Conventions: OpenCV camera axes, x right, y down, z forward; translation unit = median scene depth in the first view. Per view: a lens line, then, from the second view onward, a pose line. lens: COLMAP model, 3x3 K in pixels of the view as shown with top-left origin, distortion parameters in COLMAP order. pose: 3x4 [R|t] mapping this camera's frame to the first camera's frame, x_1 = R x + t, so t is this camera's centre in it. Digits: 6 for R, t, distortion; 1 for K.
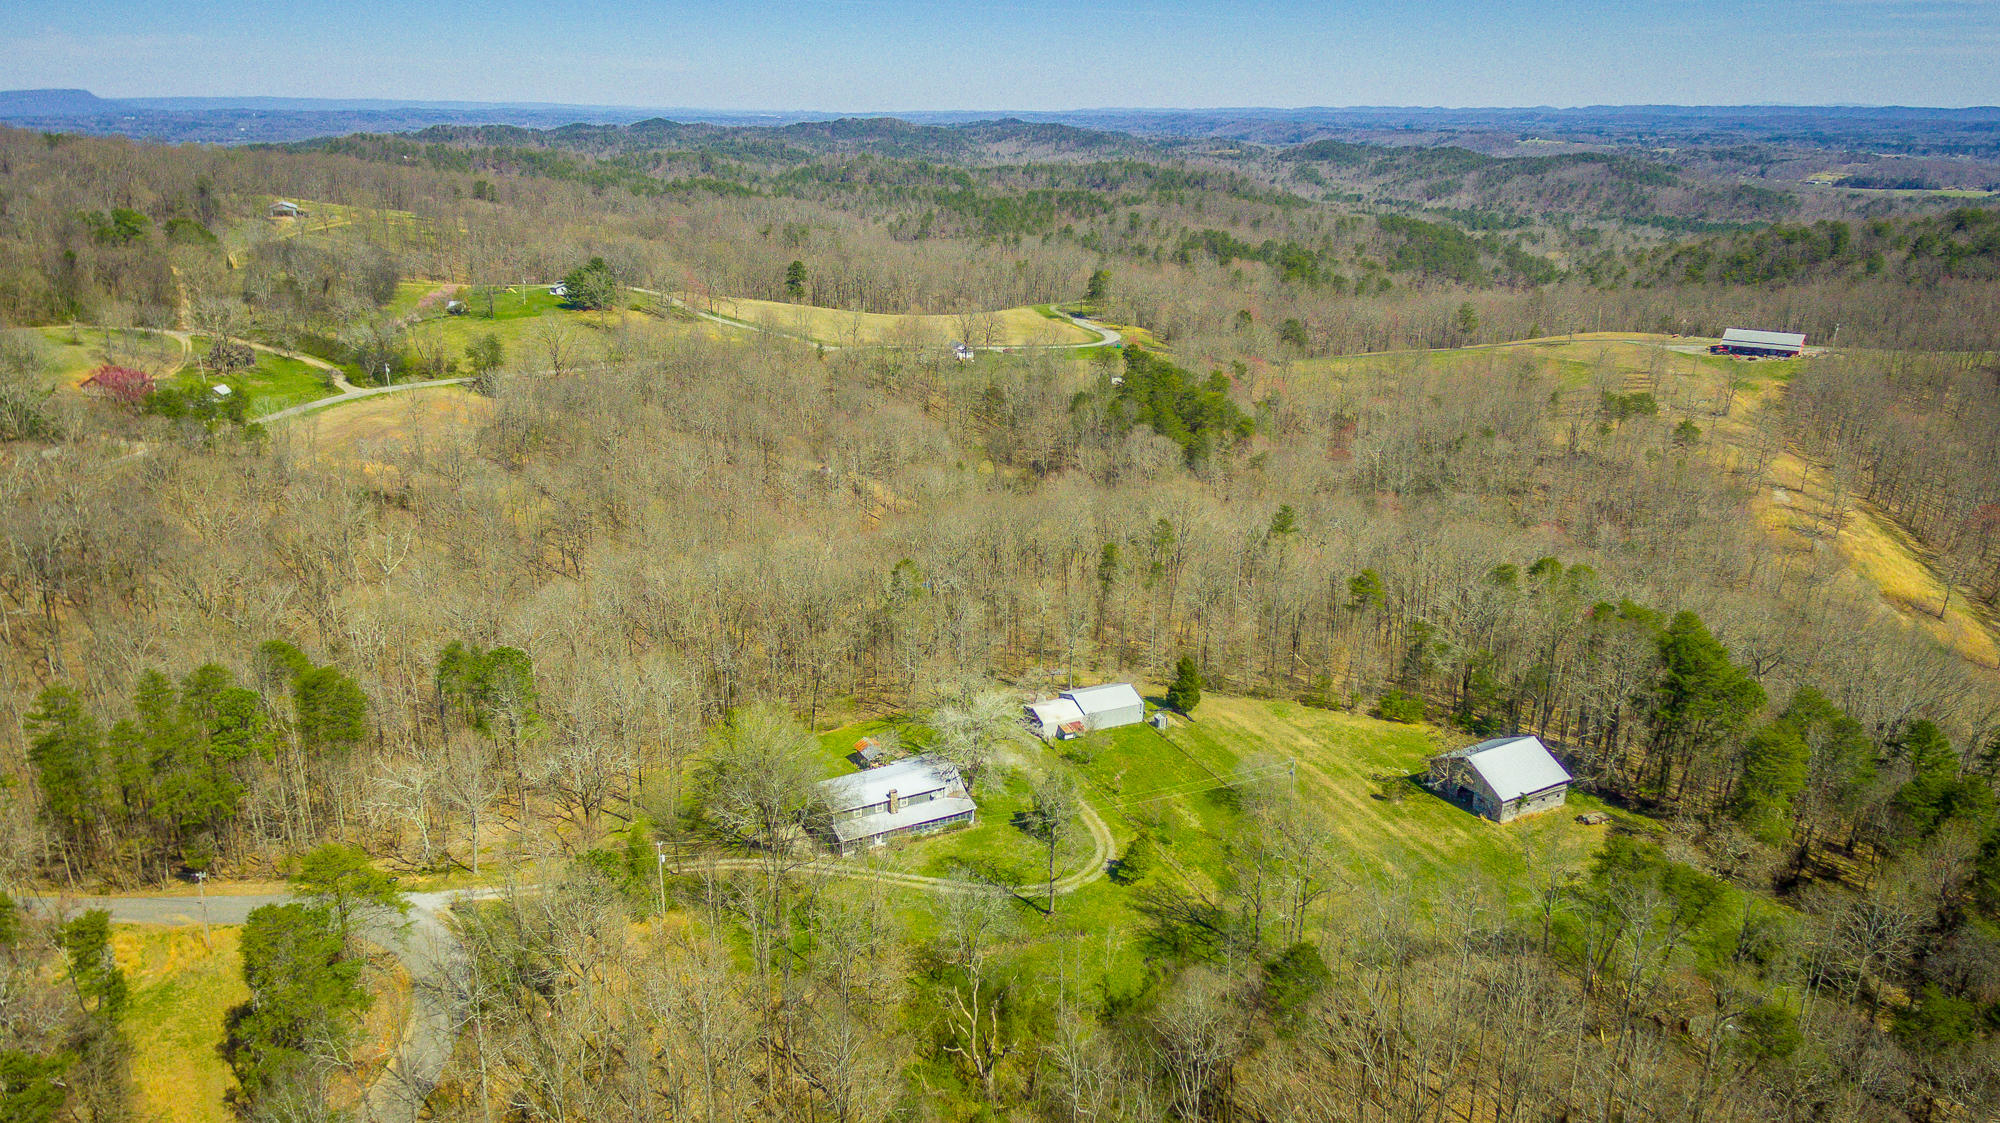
lens RADIAL K [[1350.1, 0, 994.7], [0, 1350.1, 568.2], [0, 0, 1]] dist [0.054854, -0.074066]
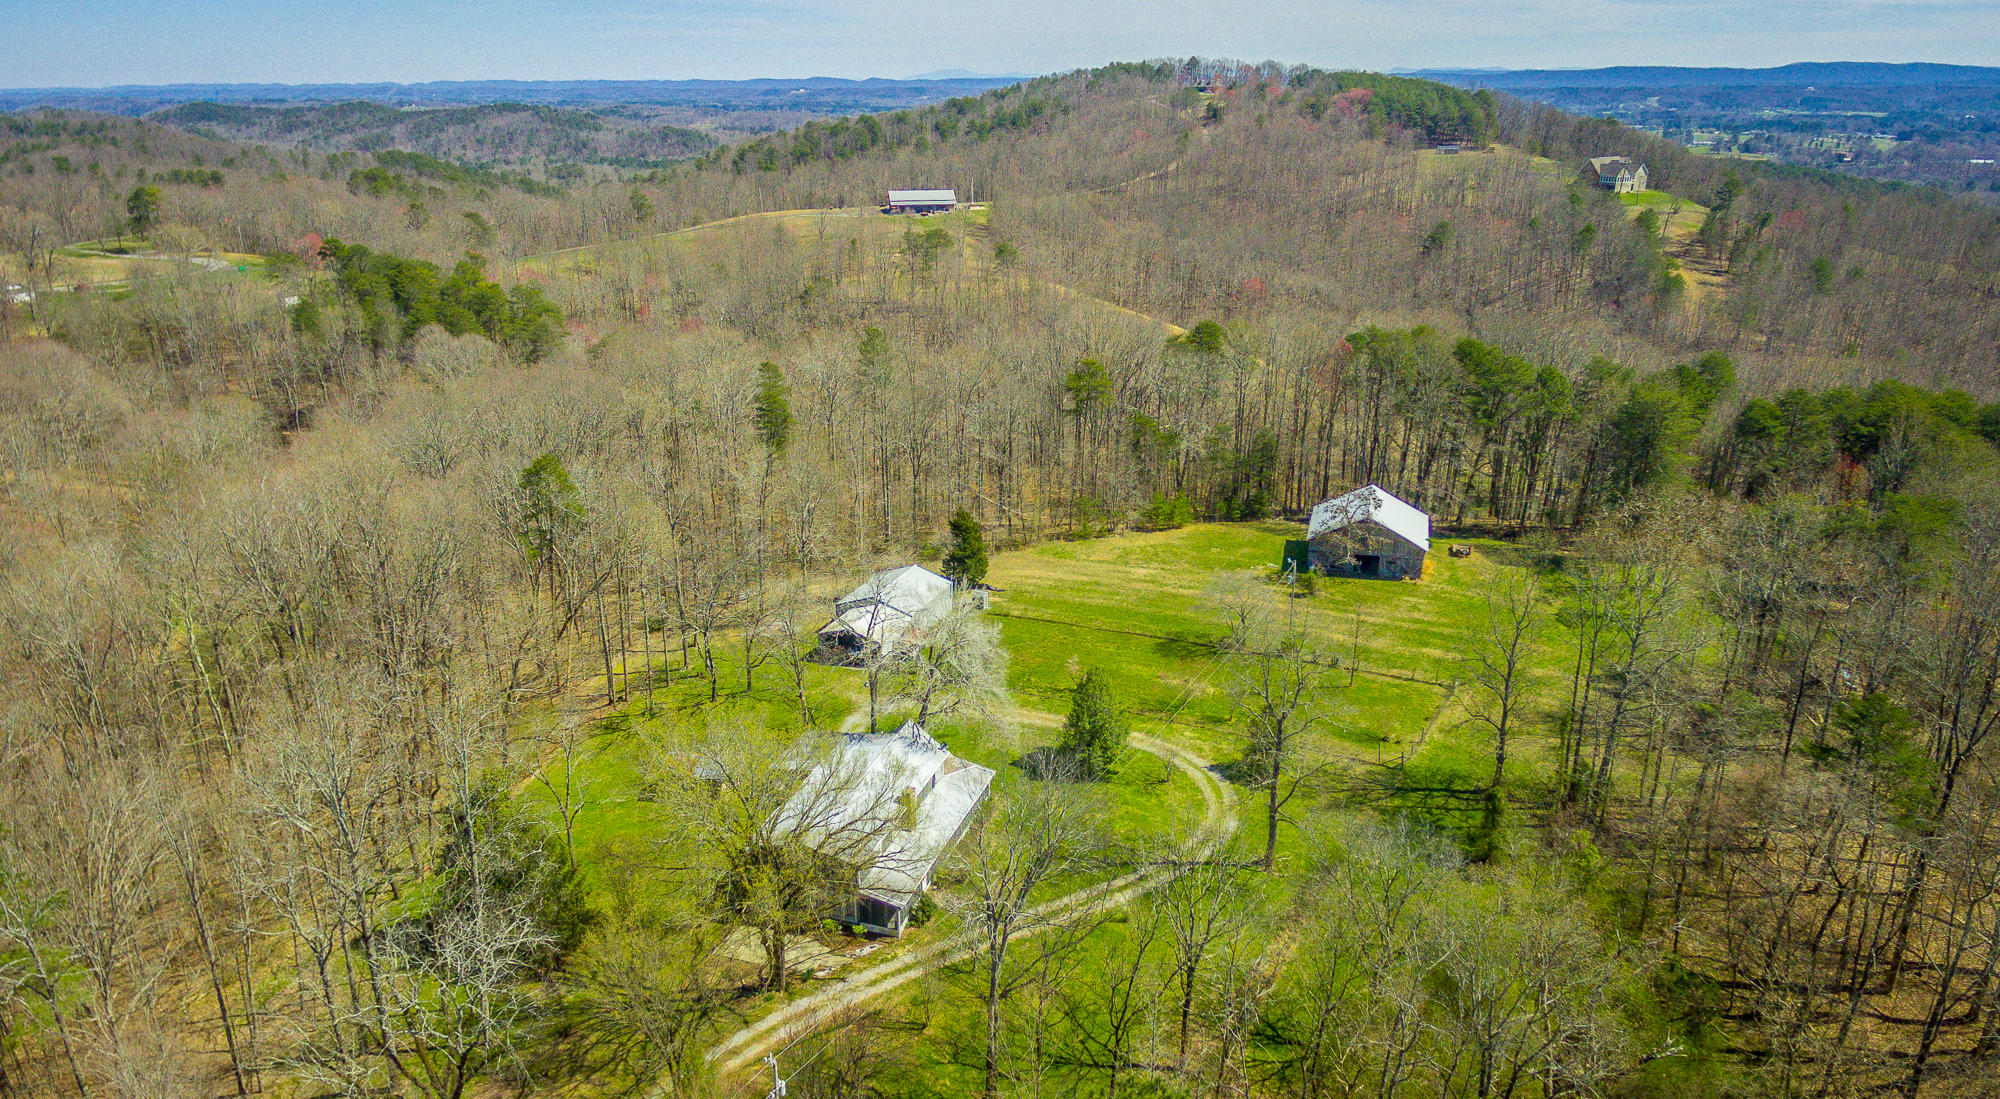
lens RADIAL K [[1315.6, 0, 998.1], [0, 1315.6, 552.1], [0, 0, 1]] dist [0.047989, -0.068236]
pose [[0.714042, -0.240509, 0.657495, -0.135386], [0.231851, 0.967381, 0.102073, 0.009055], [-0.660598, 0.079557, 0.746513, 0.203767]]
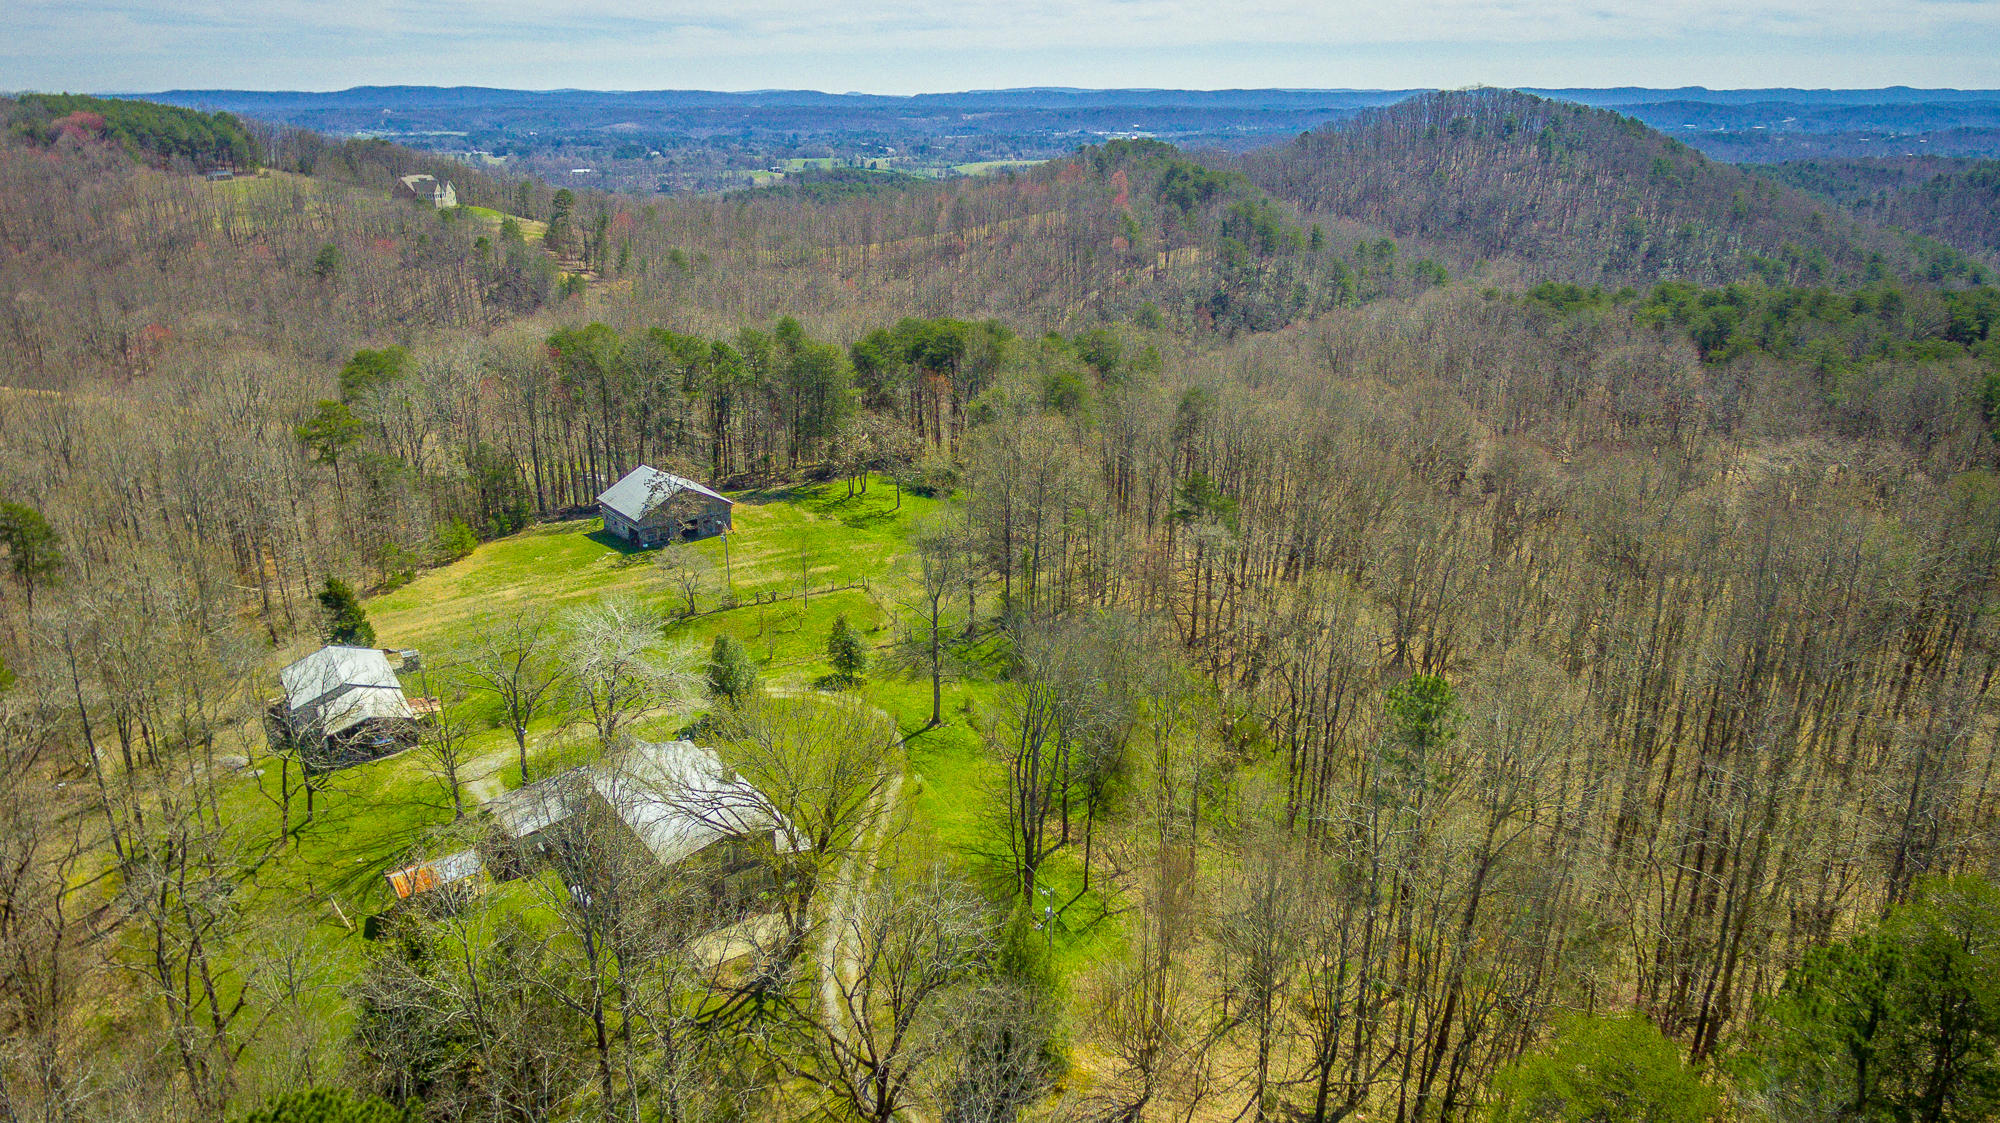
lens RADIAL K [[1326.1, 0, 996.7], [0, 1326.1, 564.2], [0, 0, 1]] dist [0.053281, -0.068381]
pose [[-0.142940, -0.327459, 0.933991, -0.212032], [0.320416, 0.877550, 0.356707, -0.027334], [-0.936430, 0.350254, -0.020514, 0.313262]]
